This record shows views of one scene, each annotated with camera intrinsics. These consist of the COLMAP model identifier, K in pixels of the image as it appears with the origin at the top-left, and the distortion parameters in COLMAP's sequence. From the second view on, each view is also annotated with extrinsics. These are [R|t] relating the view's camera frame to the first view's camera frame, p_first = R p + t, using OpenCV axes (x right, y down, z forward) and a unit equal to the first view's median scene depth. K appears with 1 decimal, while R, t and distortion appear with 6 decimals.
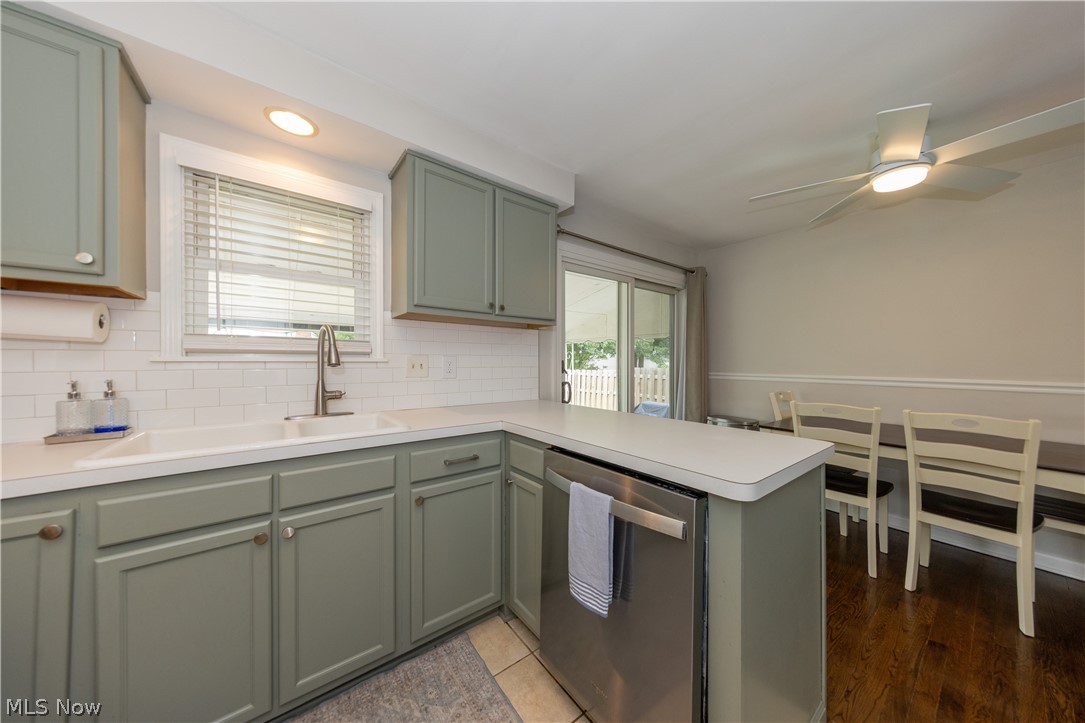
lens RADIAL K [[358.7, 0, 553.5], [0, 358.7, 361.2], [0, 0, 1]] dist [0.007612, 0.000043]
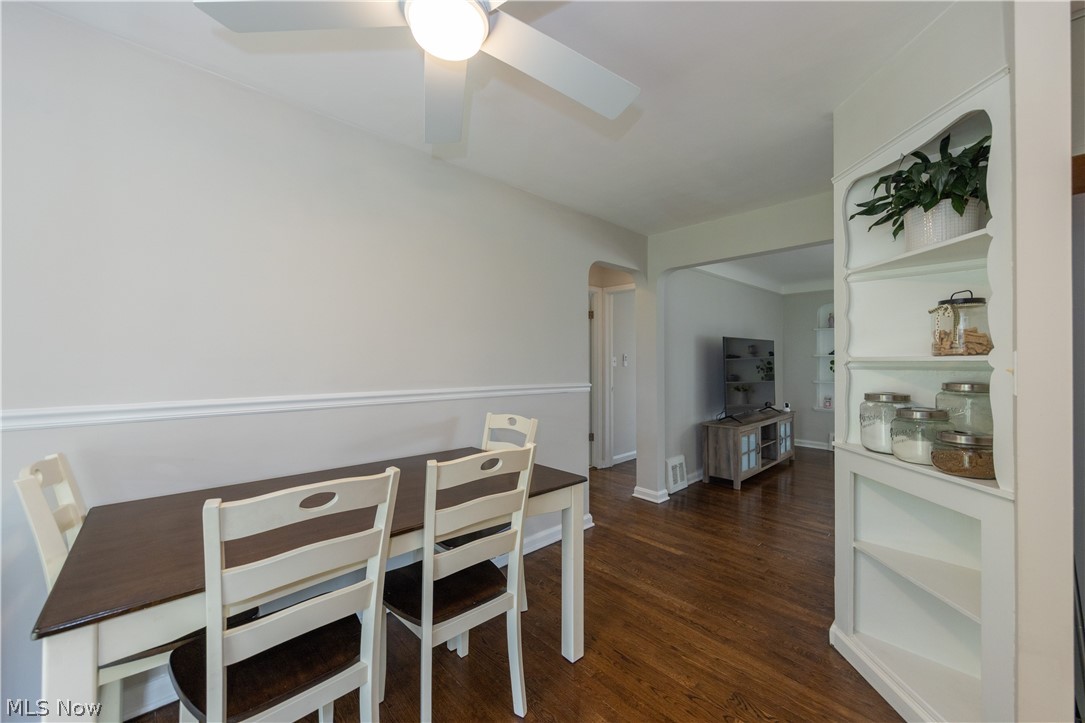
lens RADIAL K [[405.4, 0, 542.5], [0, 405.4, 361.5], [0, 0, 1]] dist [0.010344, 0.000054]
pose [[-0.097146, -0.000540, 0.995270, 0.333498], [-0.002287, 0.999997, 0.000320, -0.018987], [-0.995267, -0.002245, -0.097147, 0.880917]]
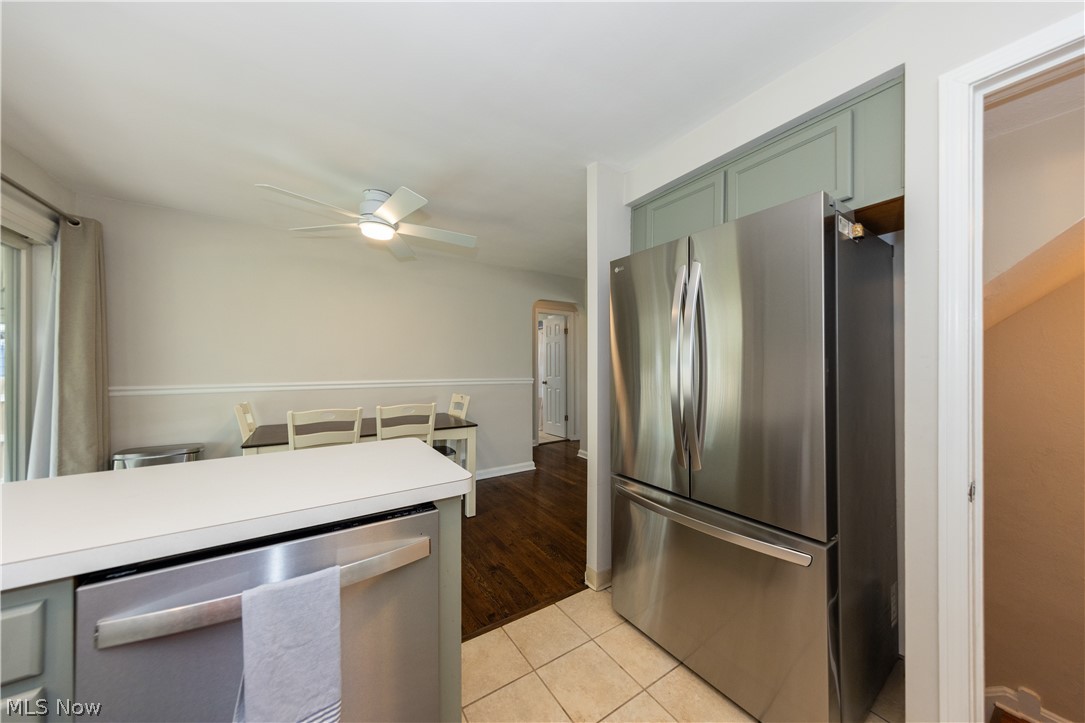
lens RADIAL K [[358.7, 0, 553.5], [0, 358.7, 361.2], [0, 0, 1]] dist [0.007612, 0.000043]
pose [[0.064037, 0.007081, 0.997922, -0.301190], [-0.002136, 0.999974, -0.006959, -0.023310], [-0.997945, -0.001686, 0.064051, 0.272209]]
